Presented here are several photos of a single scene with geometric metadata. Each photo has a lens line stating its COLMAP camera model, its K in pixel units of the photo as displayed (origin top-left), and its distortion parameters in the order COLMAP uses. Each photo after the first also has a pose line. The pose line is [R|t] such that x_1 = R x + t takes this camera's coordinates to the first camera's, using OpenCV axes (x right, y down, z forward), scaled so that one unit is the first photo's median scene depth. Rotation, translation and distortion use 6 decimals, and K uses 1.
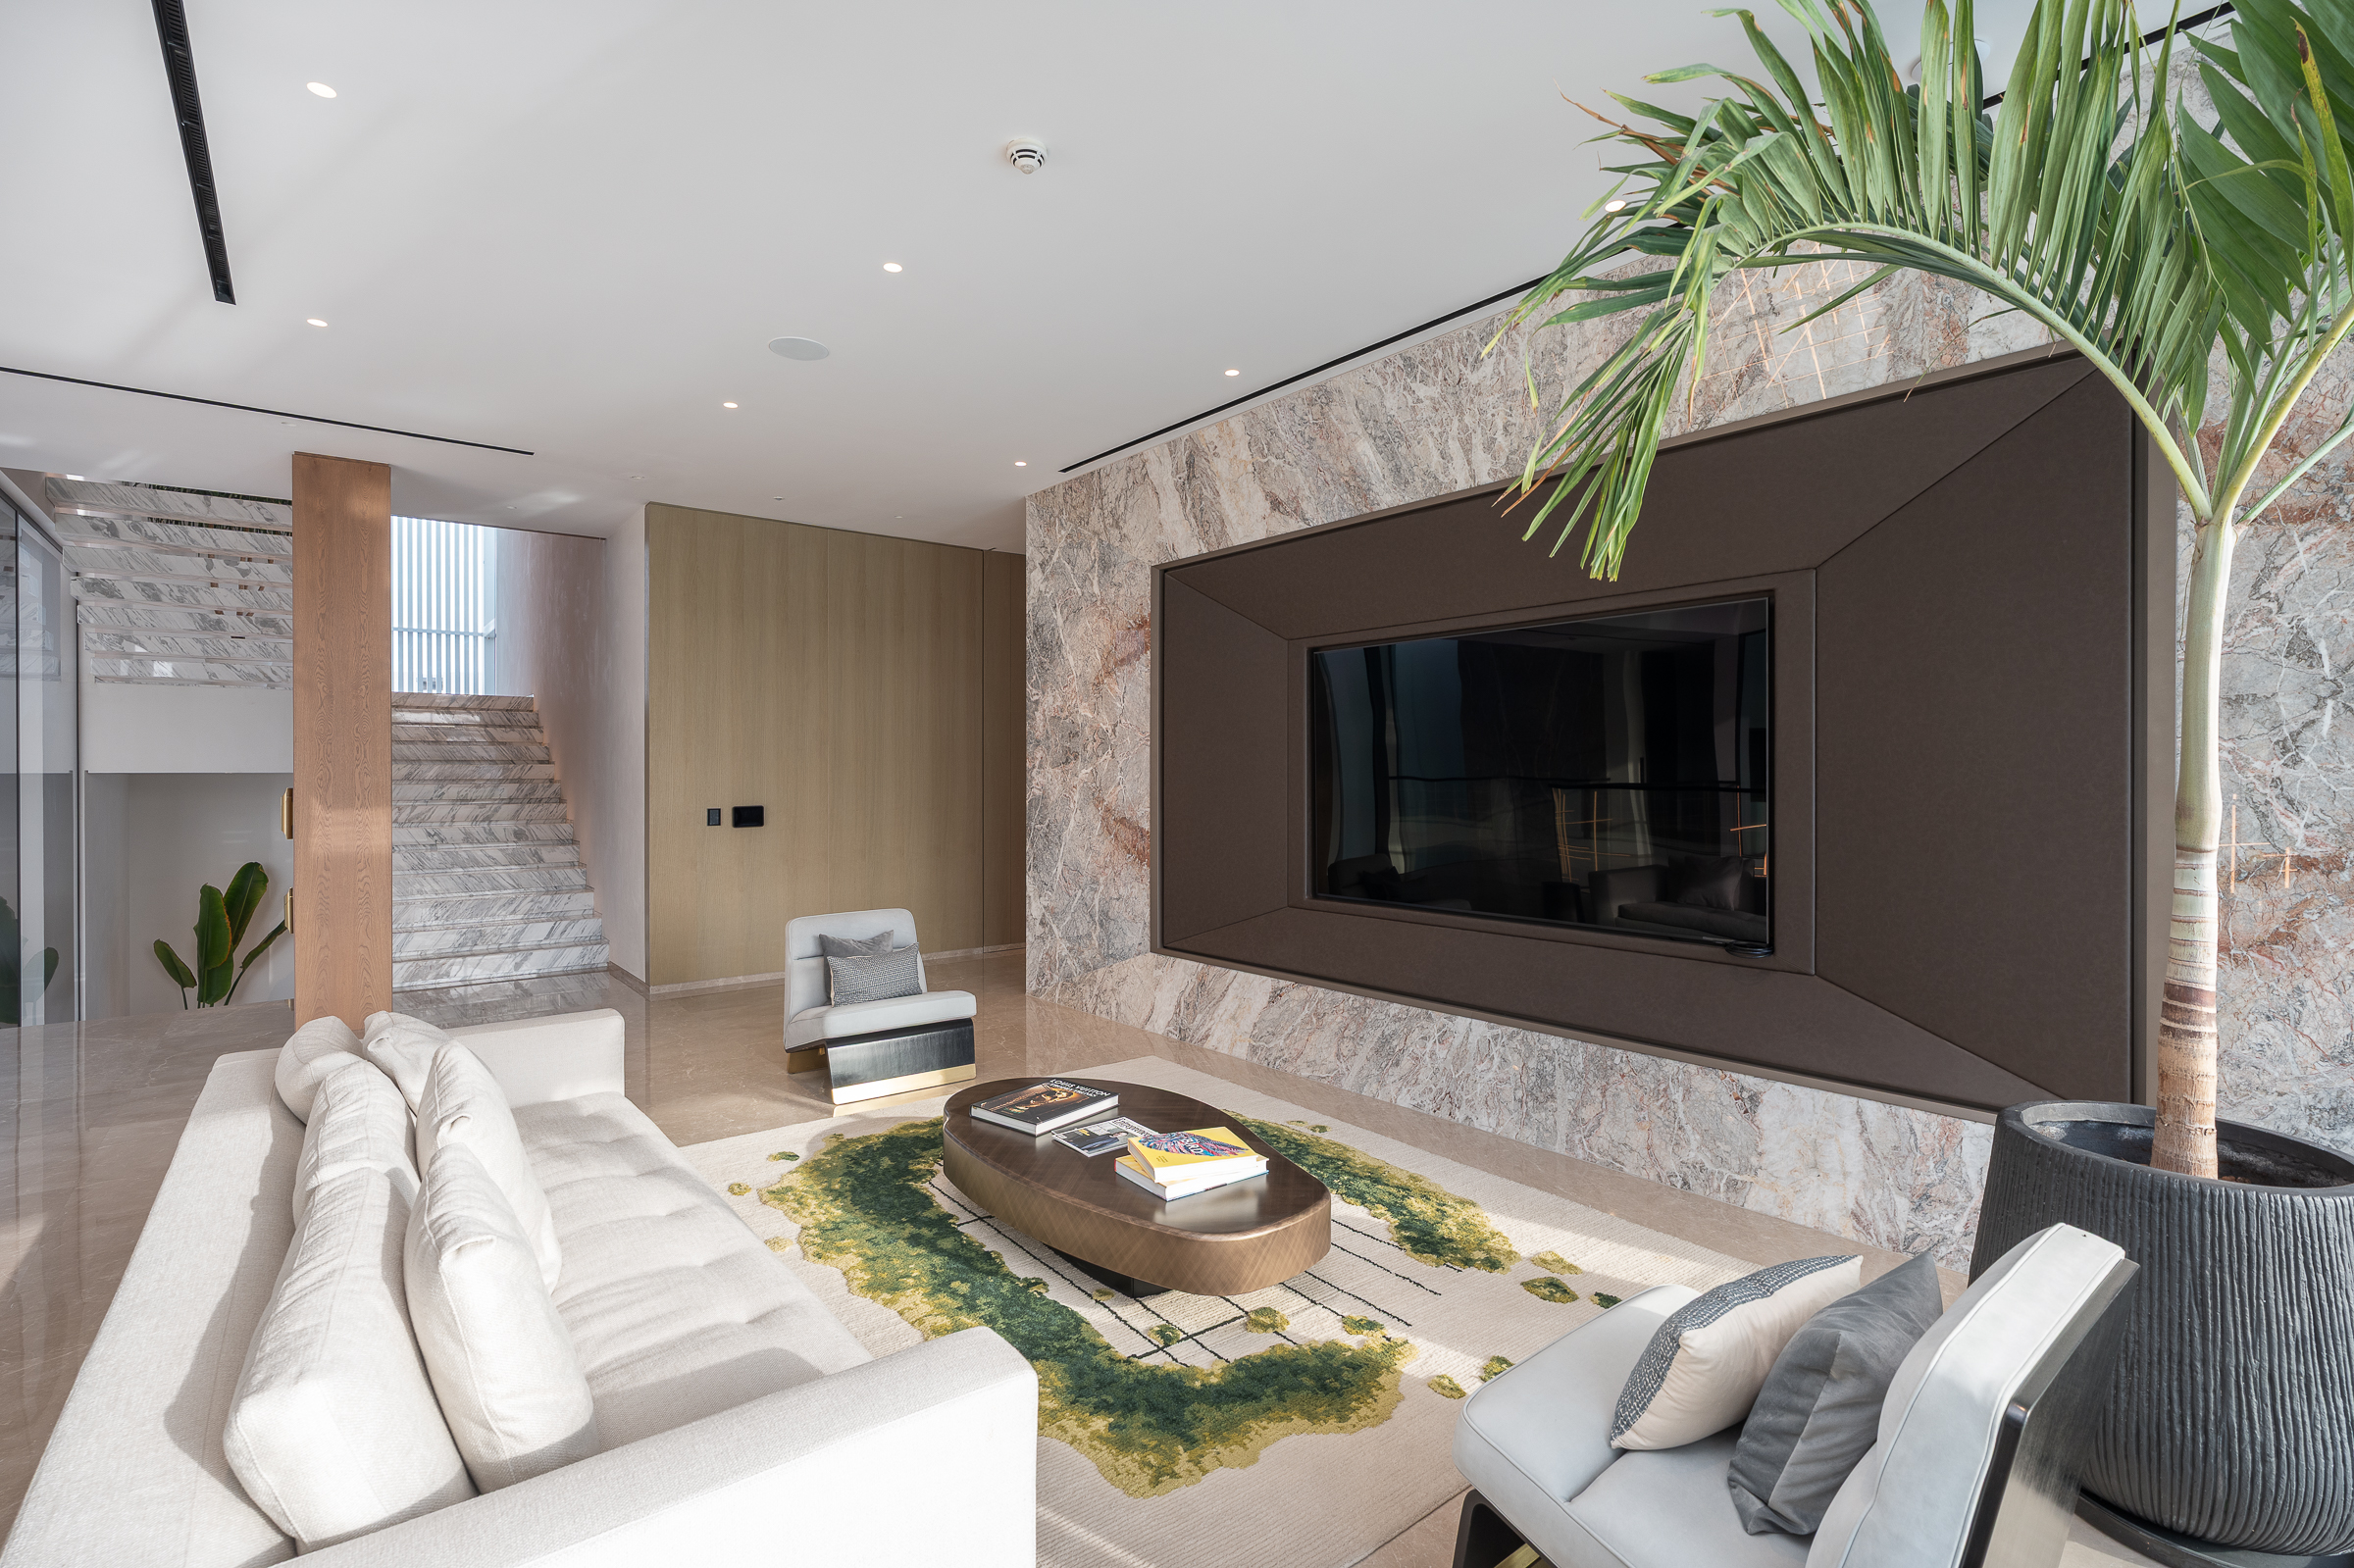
lens RADIAL K [[1074.8, 0, 1182.5], [0, 1074.8, 770.3], [0, 0, 1]] dist [-0.011710, 0.001110]
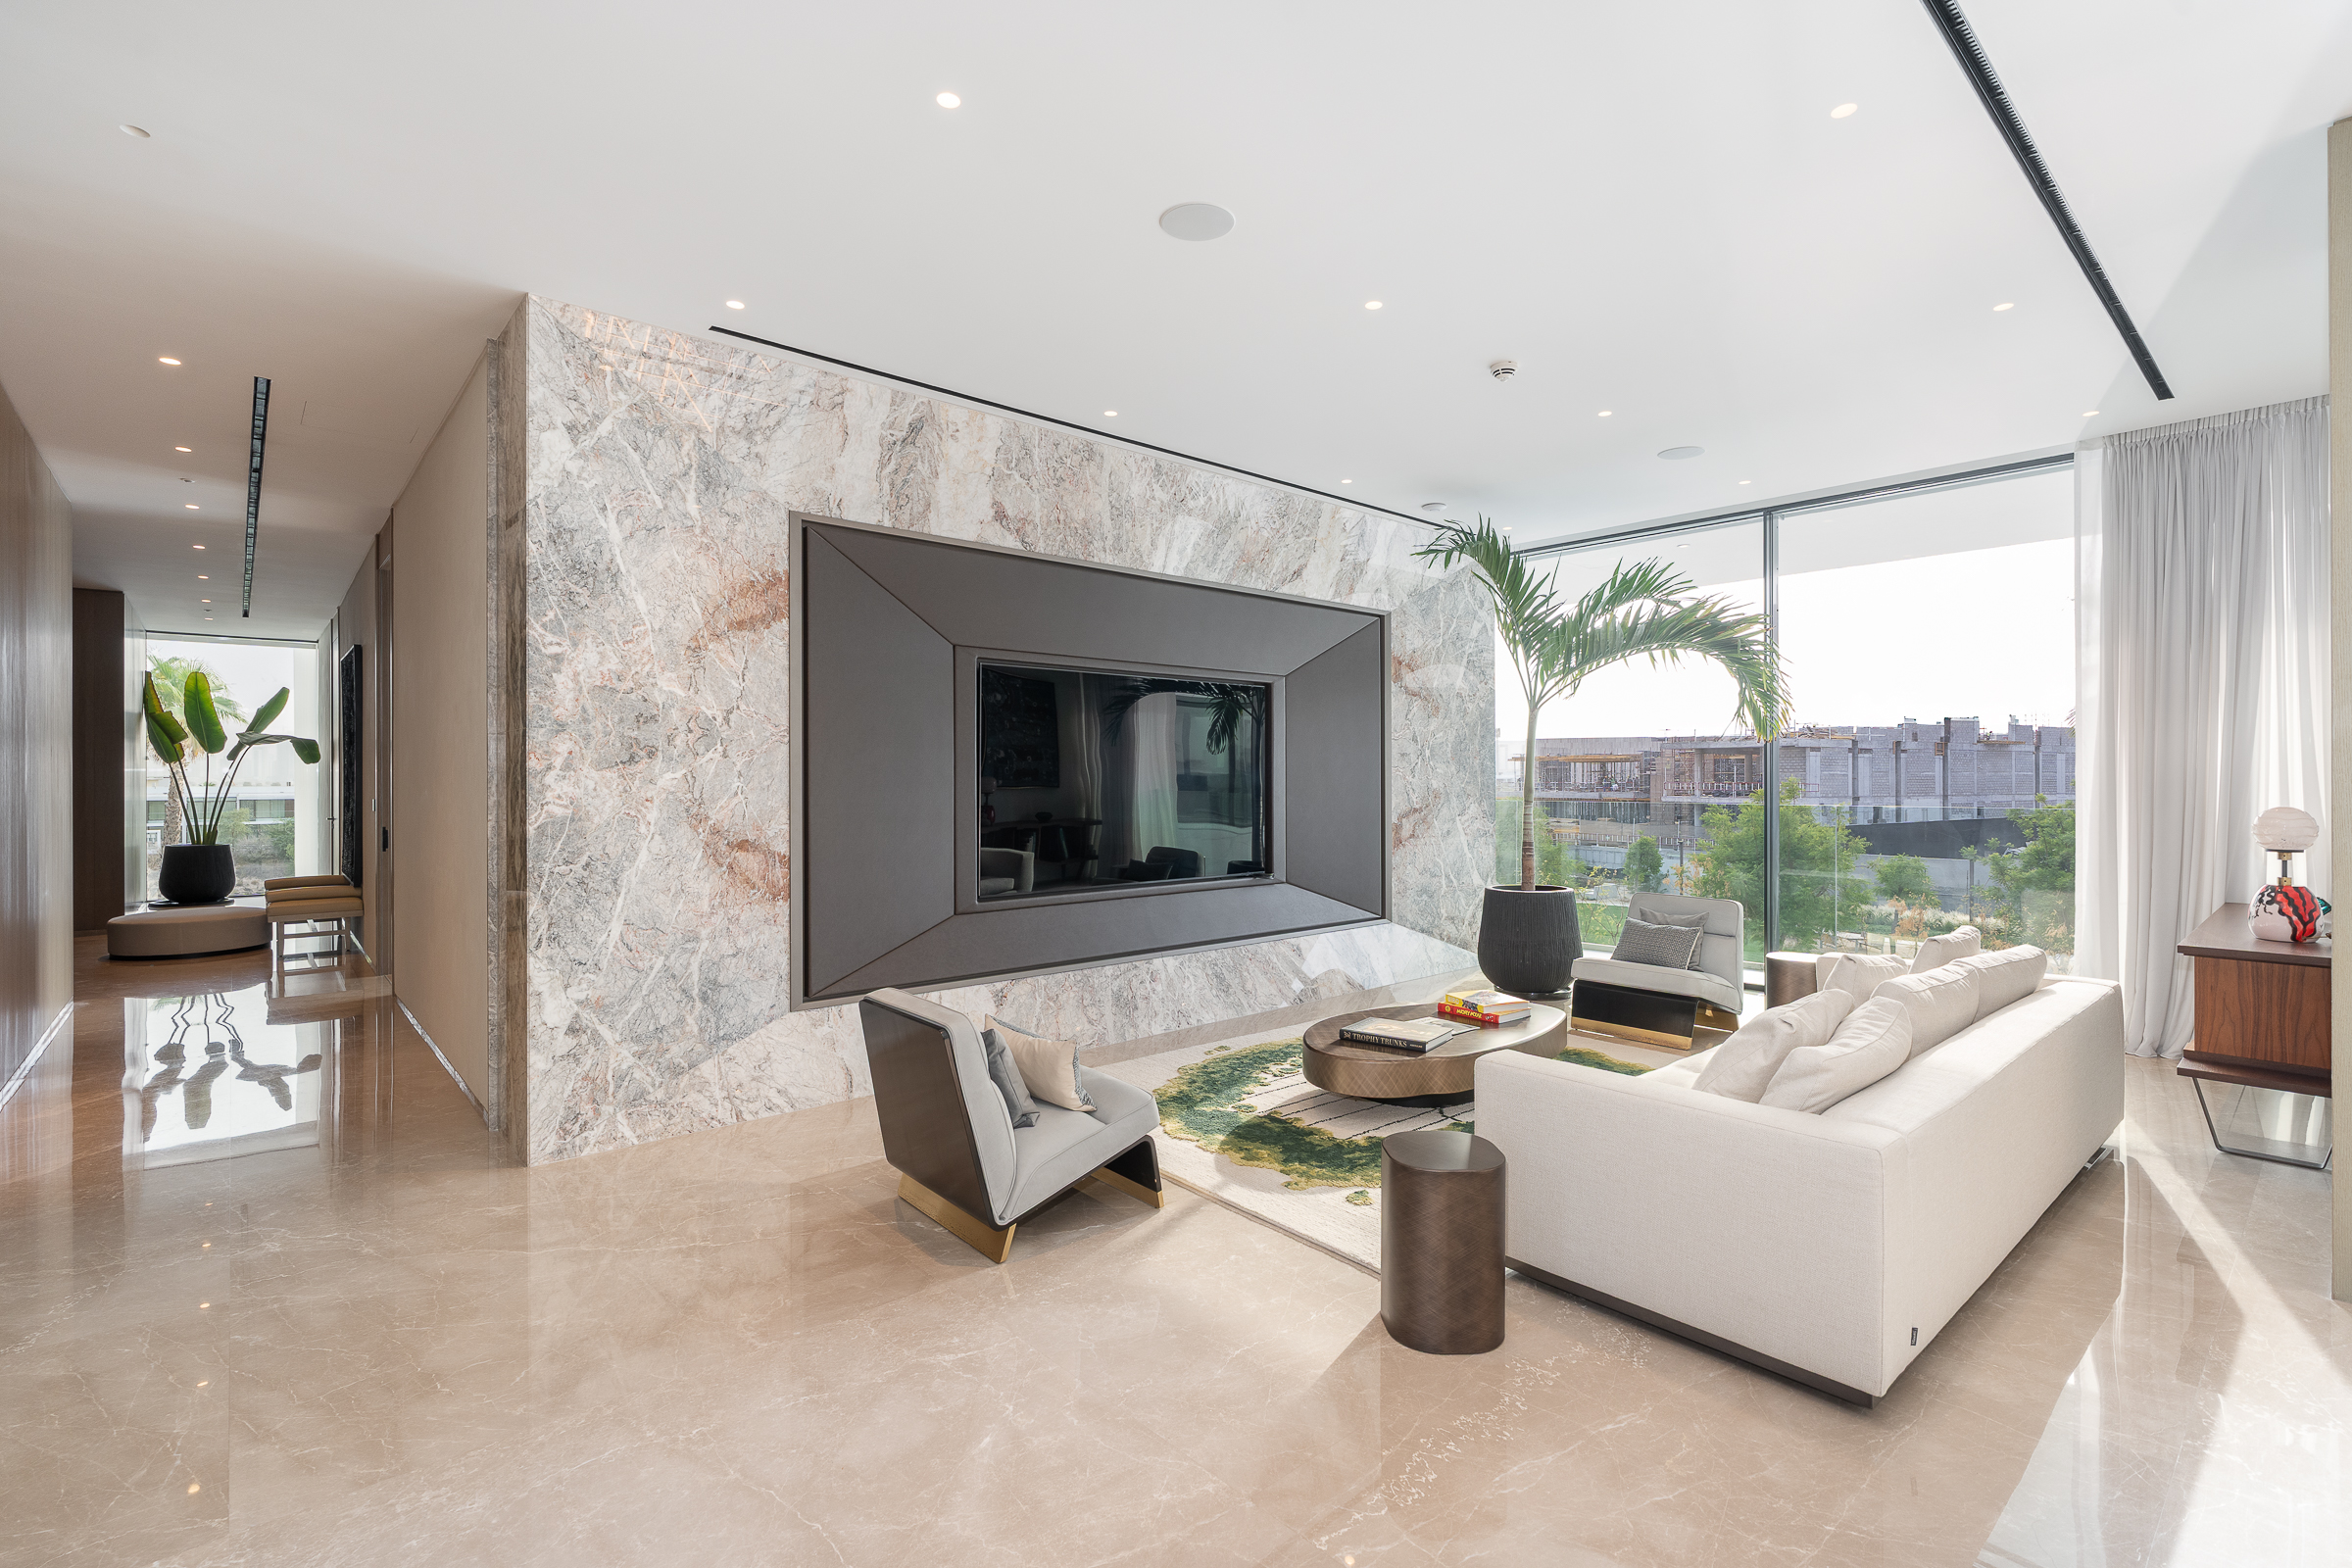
lens RADIAL K [[1074.0, 0, 1196.2], [0, 1074.0, 765.5], [0, 0, 1]] dist [-0.011710, 0.001110]
pose [[-0.057480, 0.012001, 0.998275, -0.787040], [-0.006067, 0.999905, -0.012370, 0.000736], [-0.998328, -0.006768, -0.057402, 0.730621]]
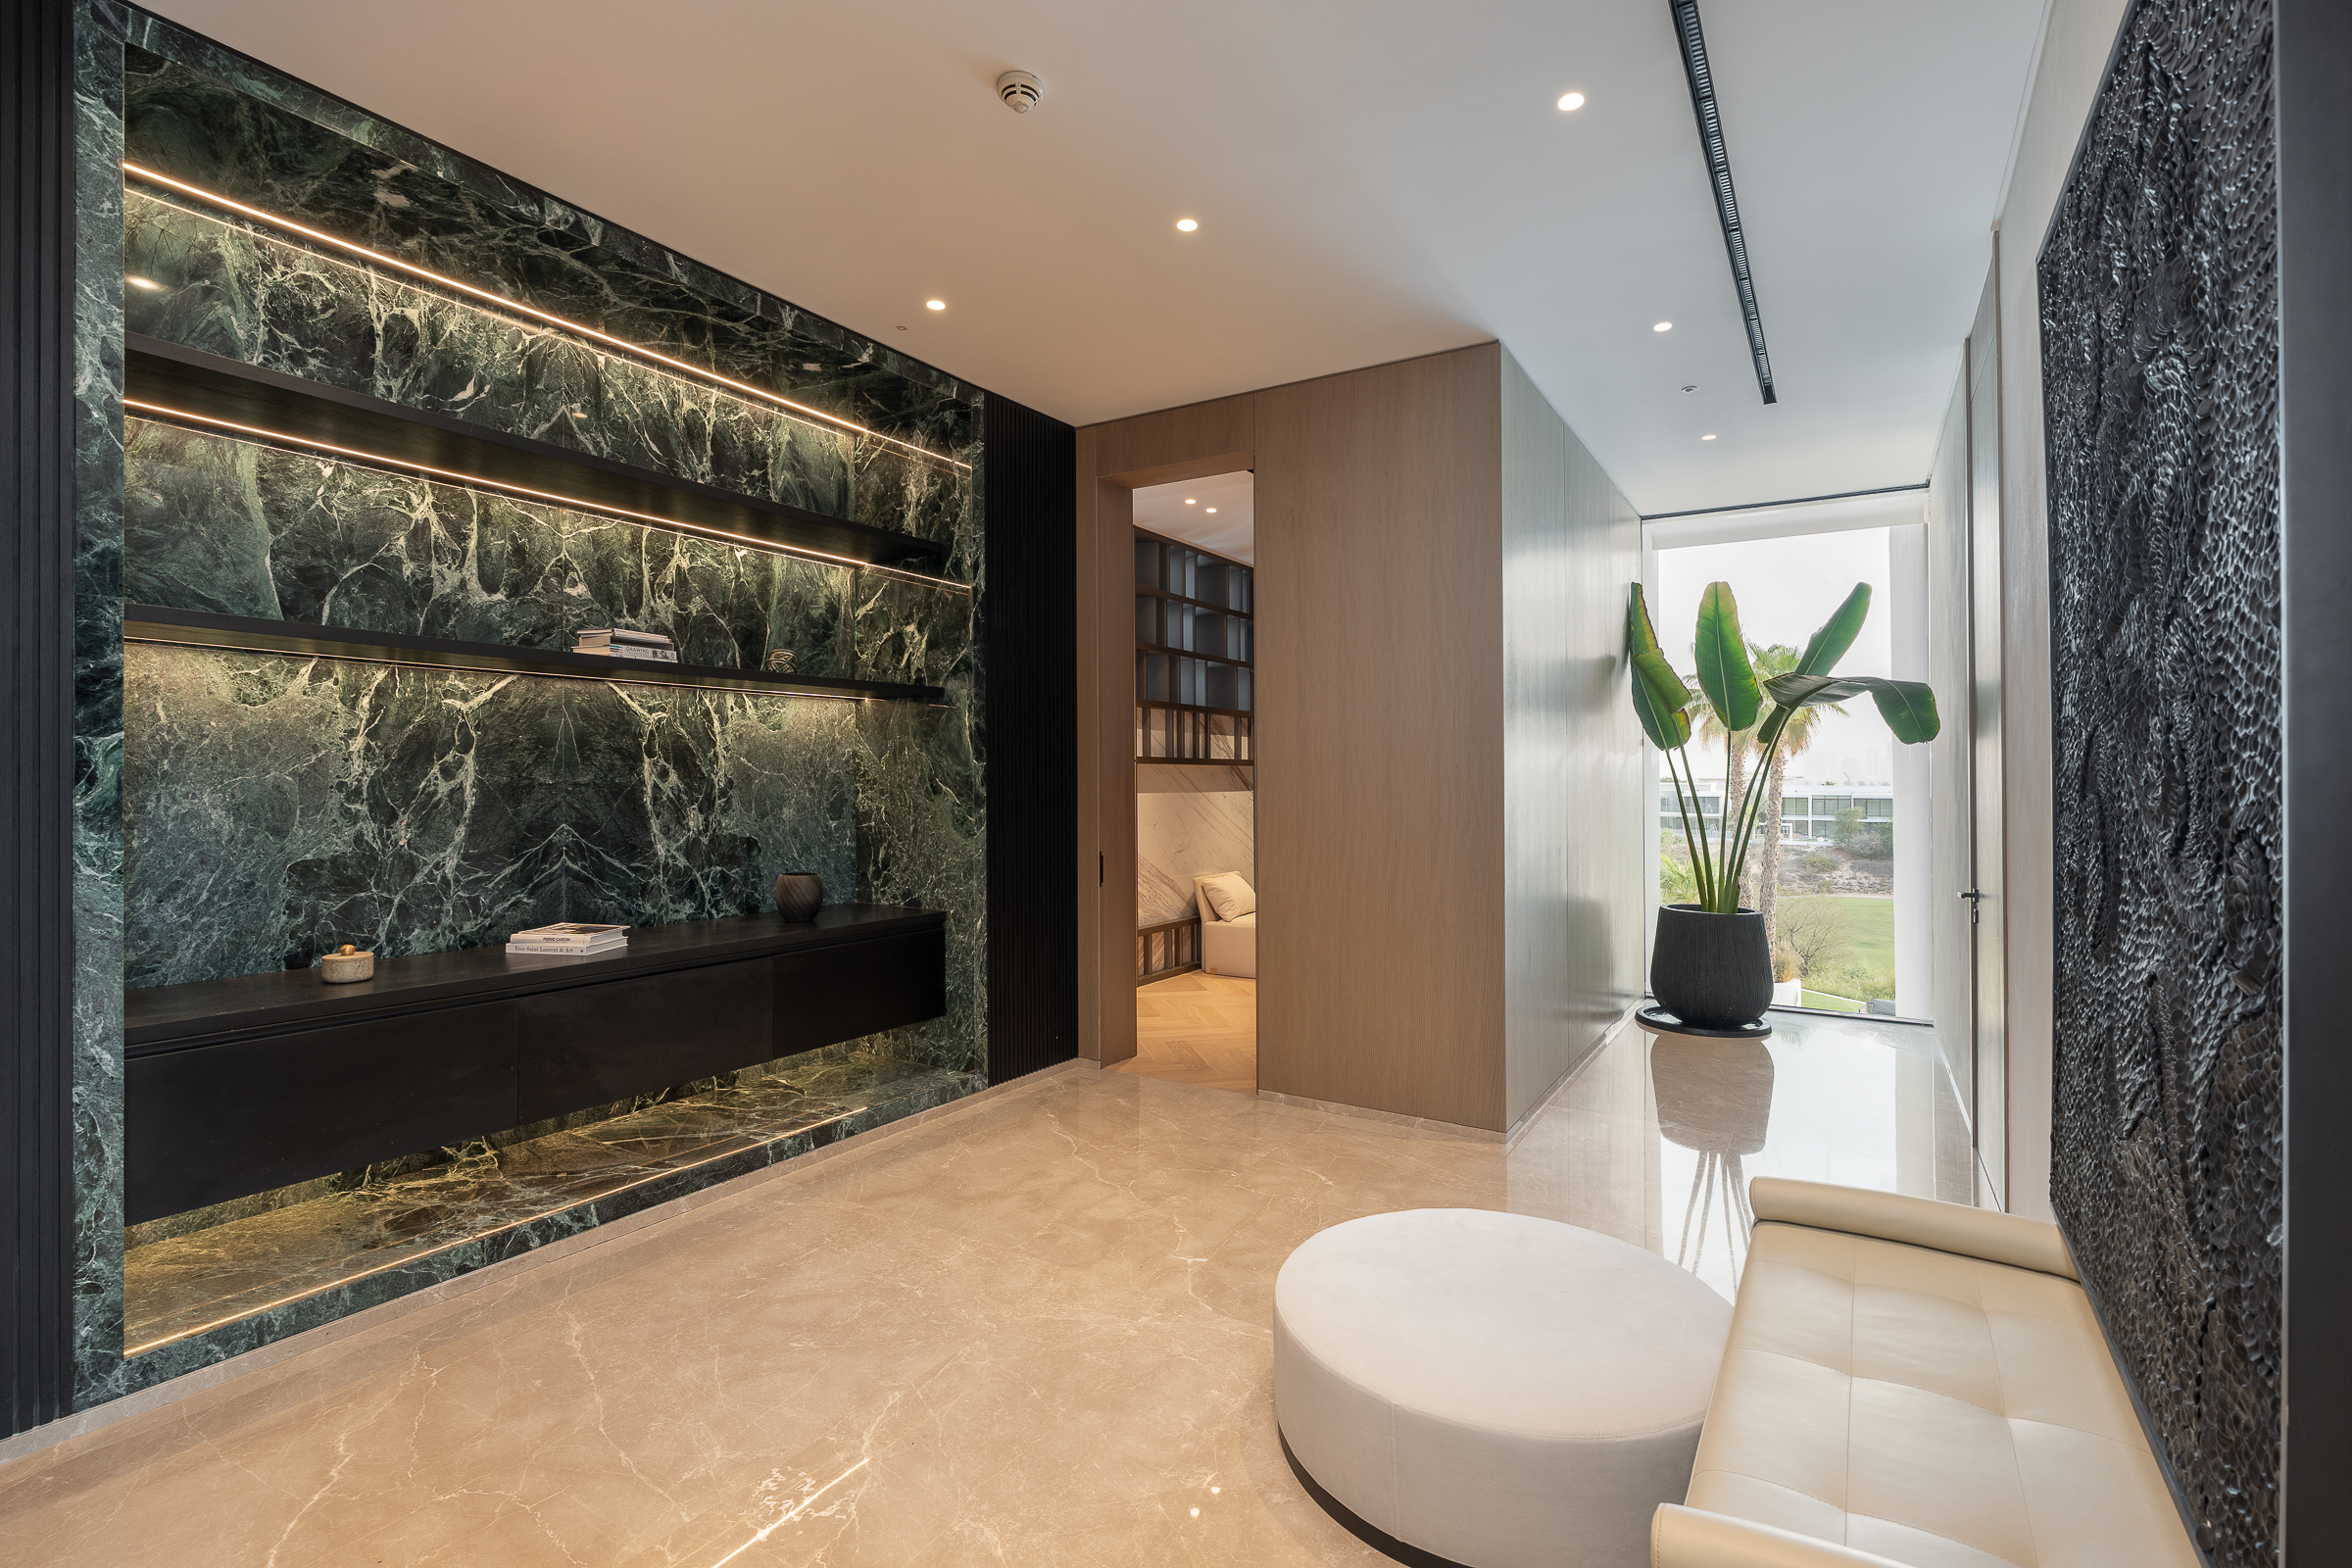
lens RADIAL K [[1074.0, 0, 1187.0], [0, 1074.0, 791.9], [0, 0, 1]] dist [-0.011710, 0.001110]
pose [[0.919639, 0.008615, 0.392670, 0.376135], [-0.010108, 0.999947, 0.001734, 0.027174], [-0.392634, -0.005563, 0.919678, 1.679280]]
